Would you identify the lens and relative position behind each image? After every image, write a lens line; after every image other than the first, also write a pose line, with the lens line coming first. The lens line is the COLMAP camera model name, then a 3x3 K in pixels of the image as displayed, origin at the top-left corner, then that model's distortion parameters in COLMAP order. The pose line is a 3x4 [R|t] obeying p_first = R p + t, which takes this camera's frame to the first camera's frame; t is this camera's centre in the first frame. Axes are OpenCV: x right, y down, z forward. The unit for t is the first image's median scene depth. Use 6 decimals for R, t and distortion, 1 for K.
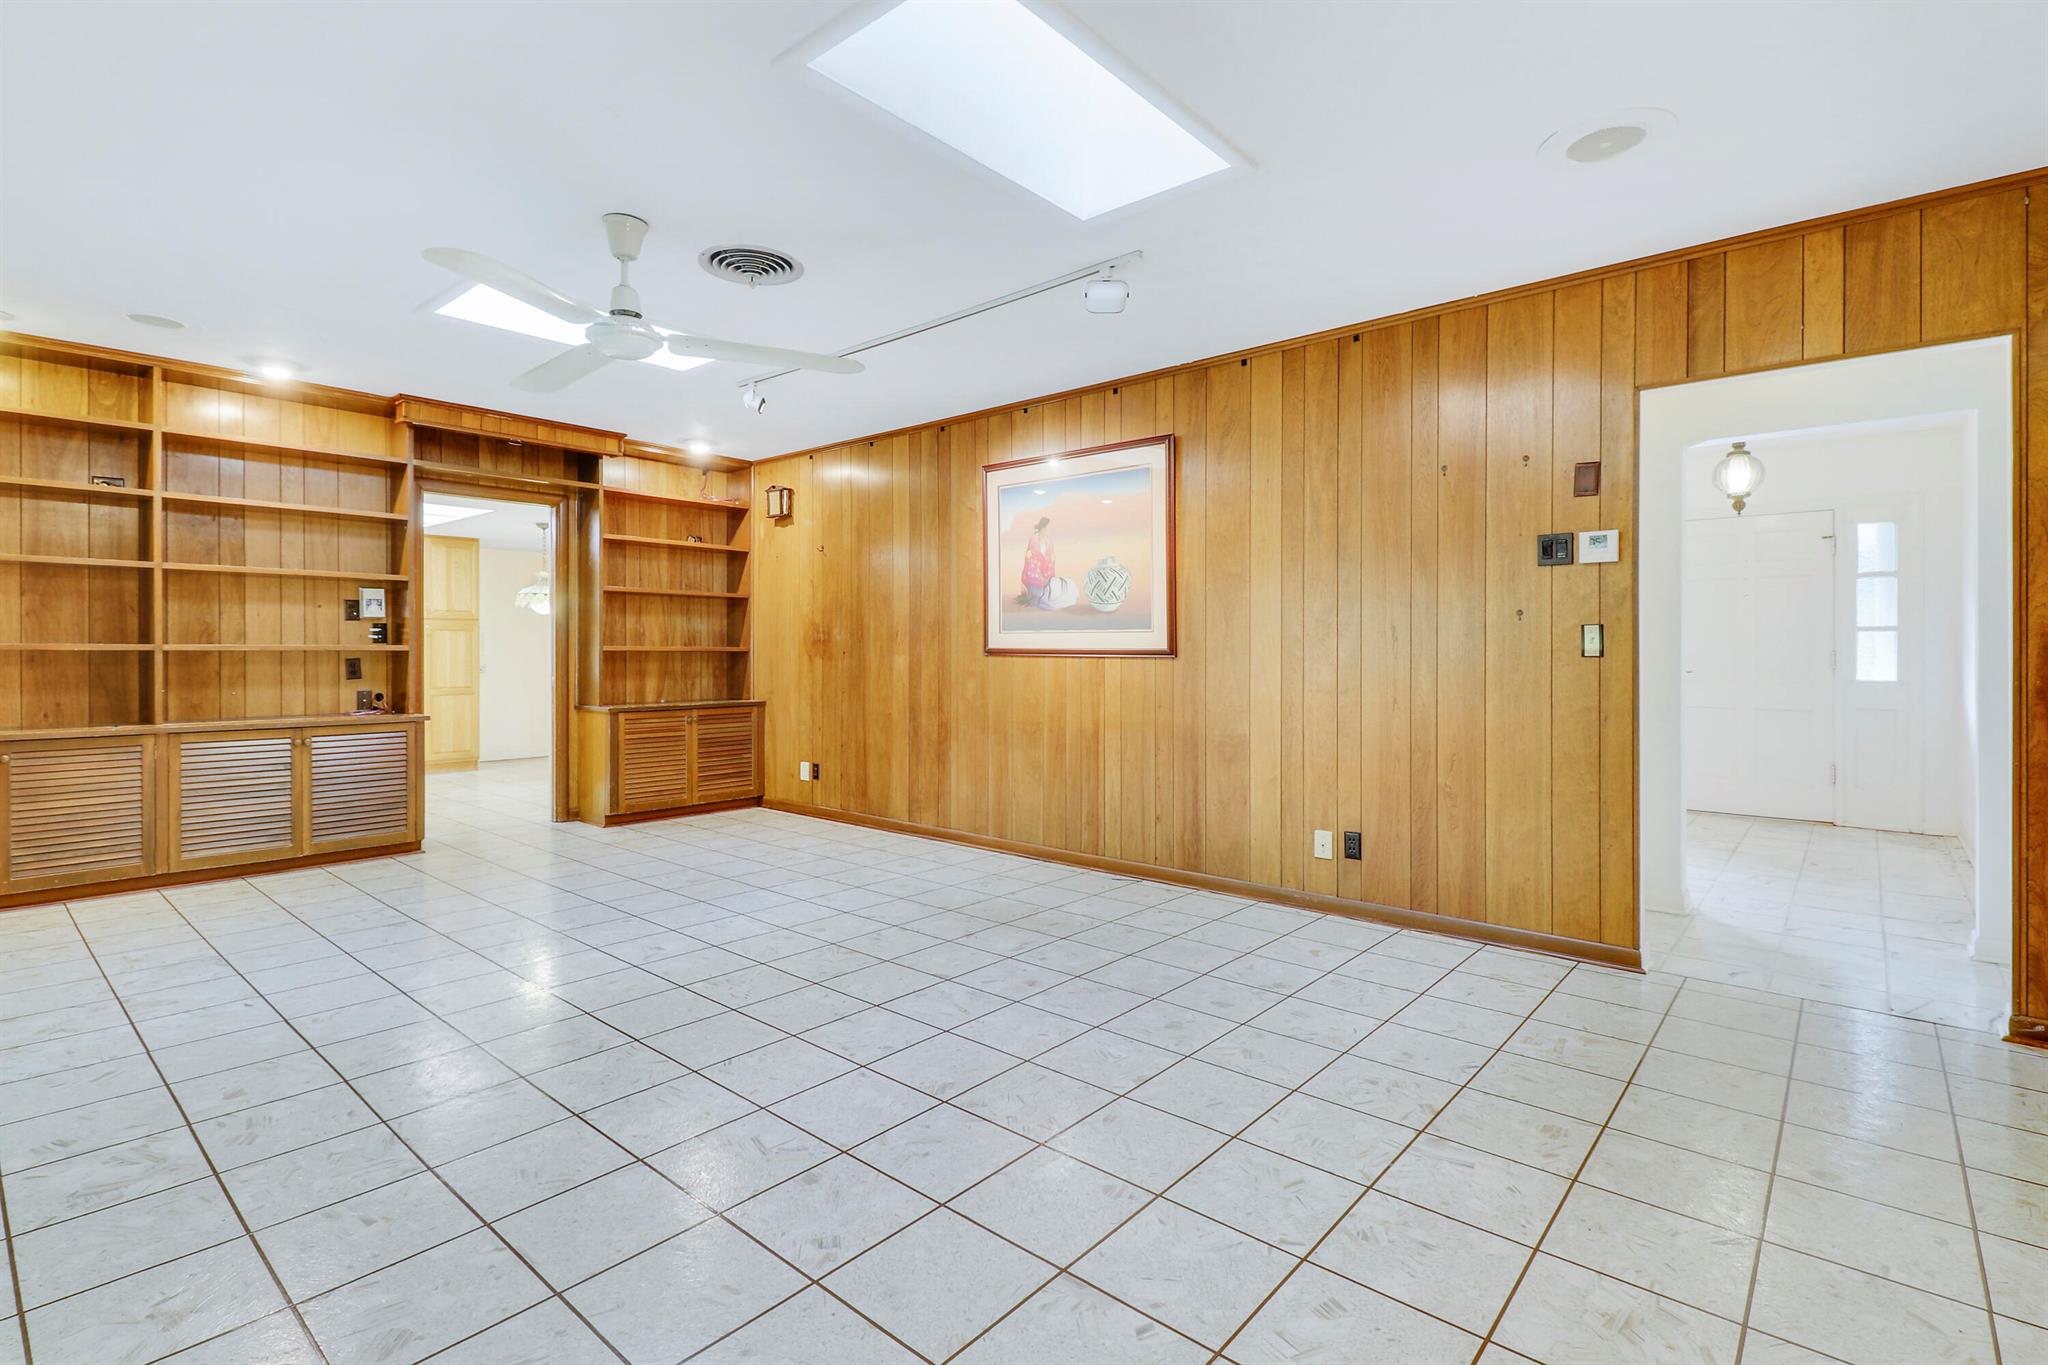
lens RADIAL K [[958.3, 0, 1018.0], [0, 958.3, 654.2], [0, 0, 1]] dist [0.019096, -0.001559]
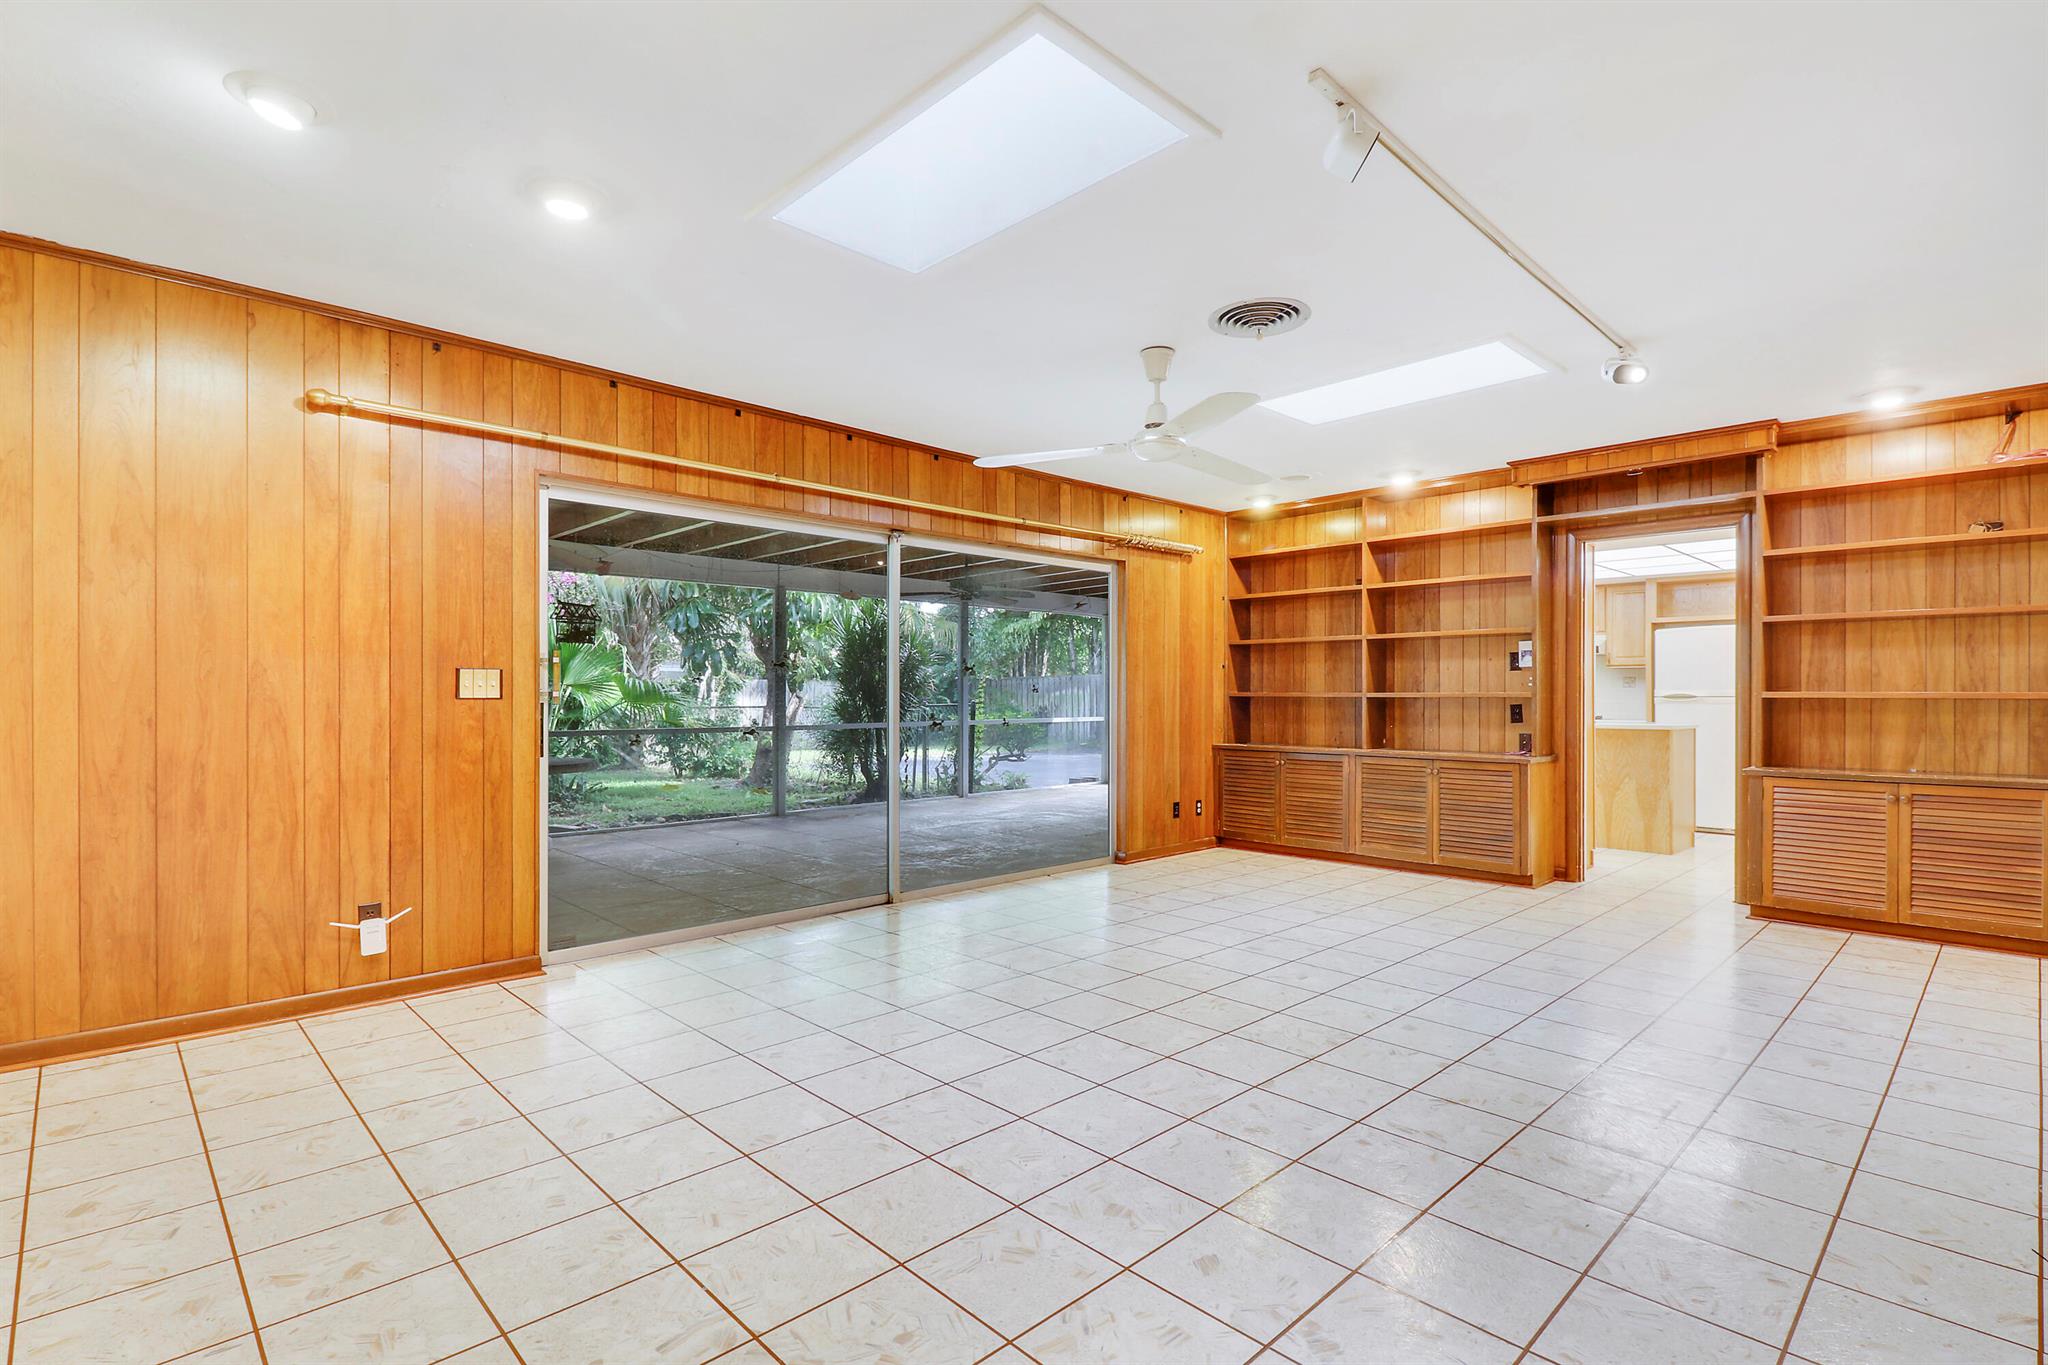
lens RADIAL K [[976.0, 0, 1040.6], [0, 976.0, 694.0], [0, 0, 1]] dist [0.001904, 0.000227]
pose [[-0.076308, -0.004154, -0.997076, 0.527189], [-0.005832, 0.999976, -0.003719, -0.000210], [0.997067, 0.005531, -0.076330, 0.581867]]
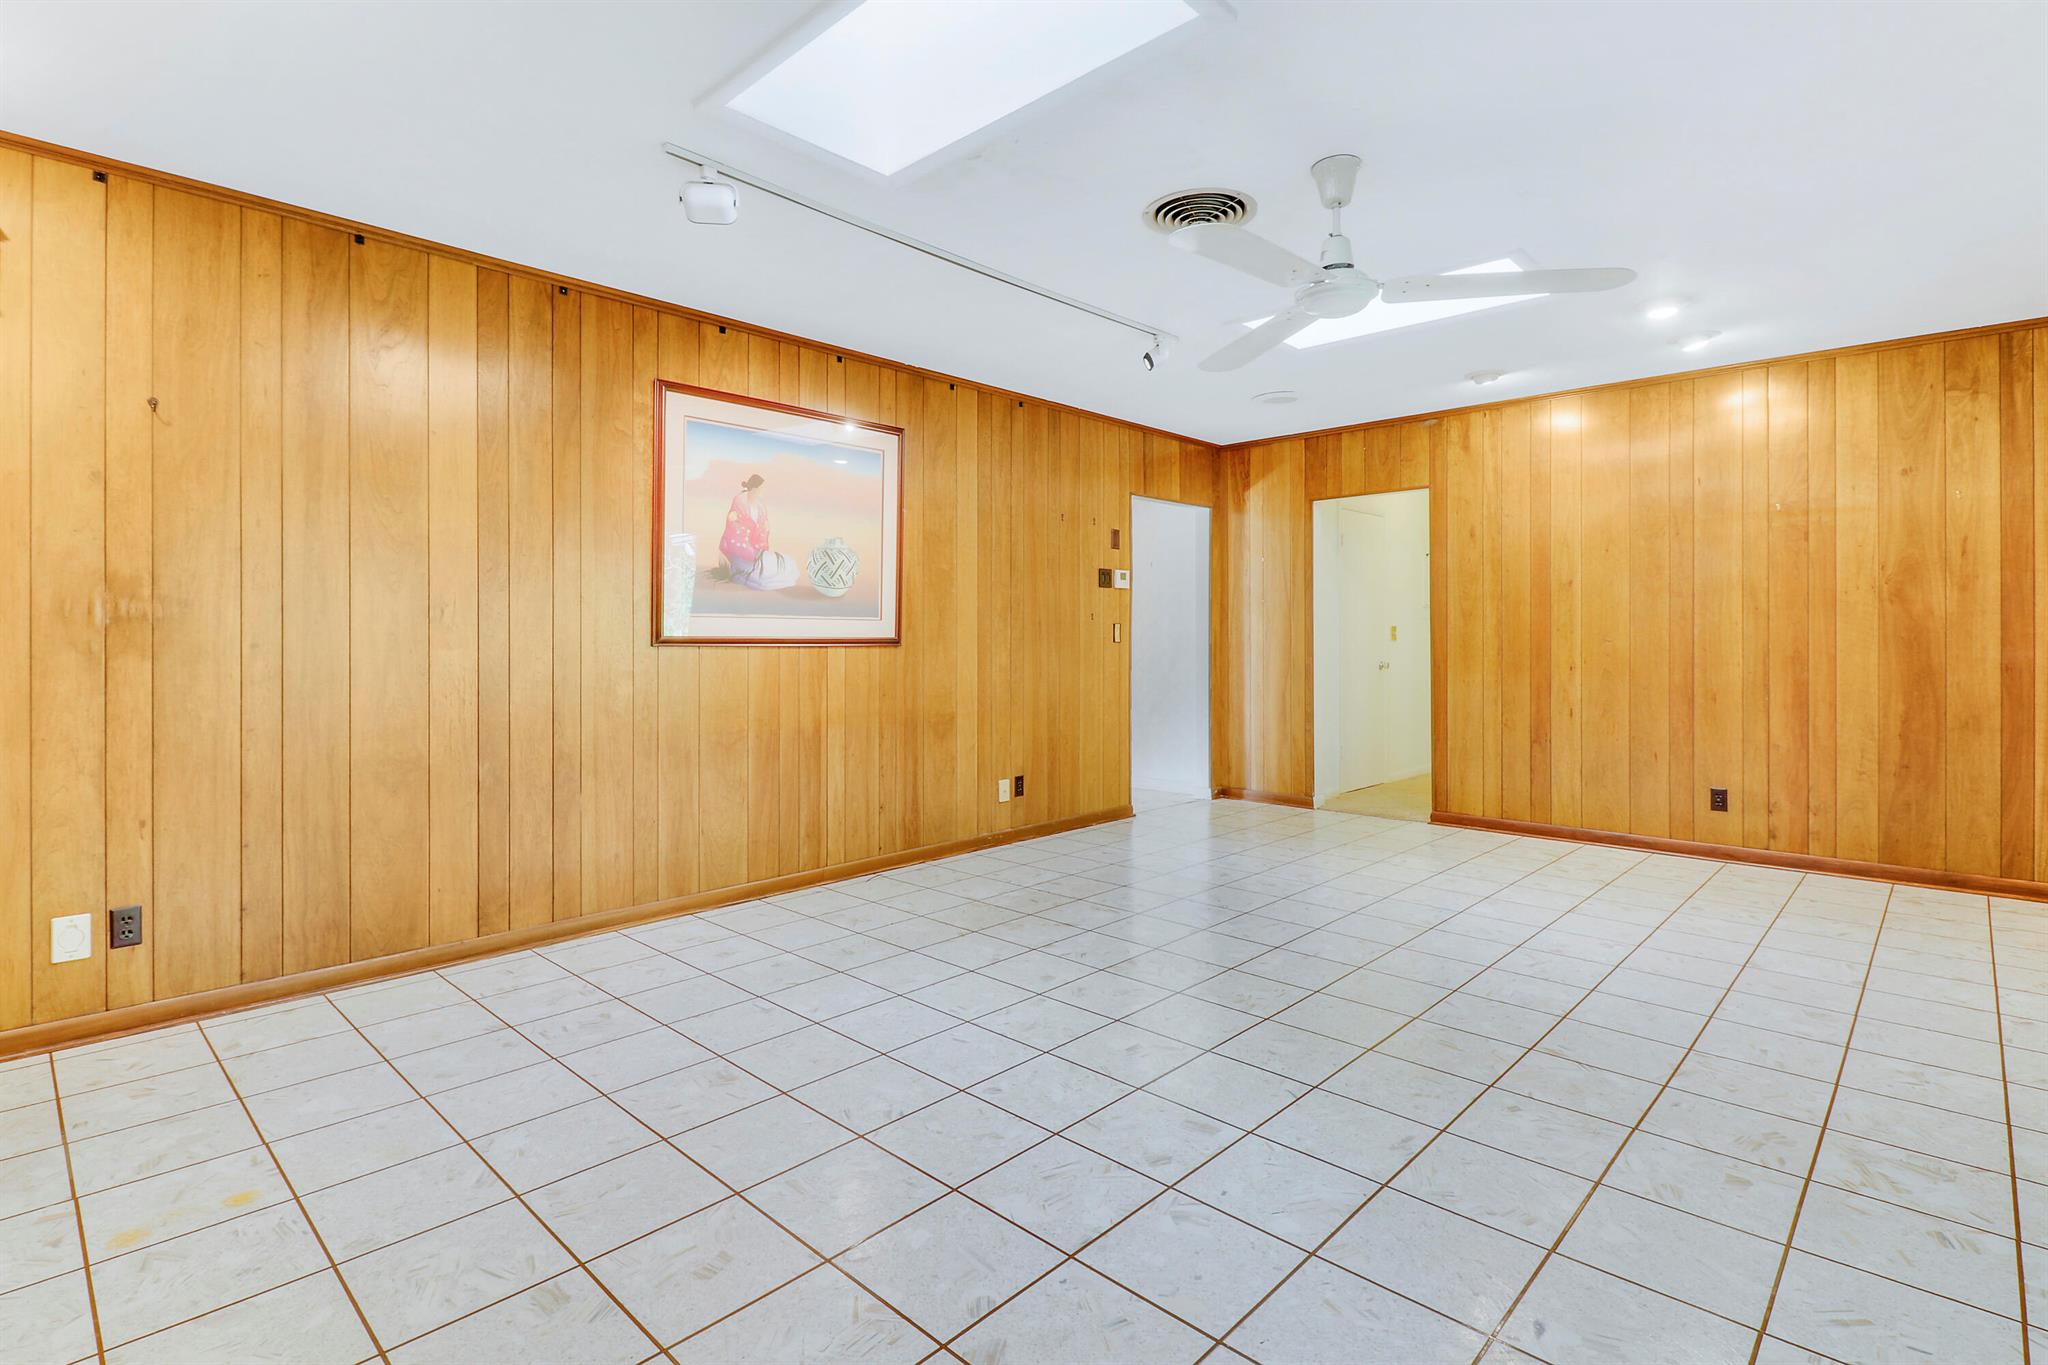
lens RADIAL K [[975.9, 0, 1012.7], [0, 975.9, 643.3], [0, 0, 1]] dist [0.003255, 0.000969]
pose [[0.050948, -0.005459, 0.998686, -0.818615], [0.005268, 0.999973, 0.005198, -0.003955], [-0.998687, 0.004996, 0.050976, 0.773317]]
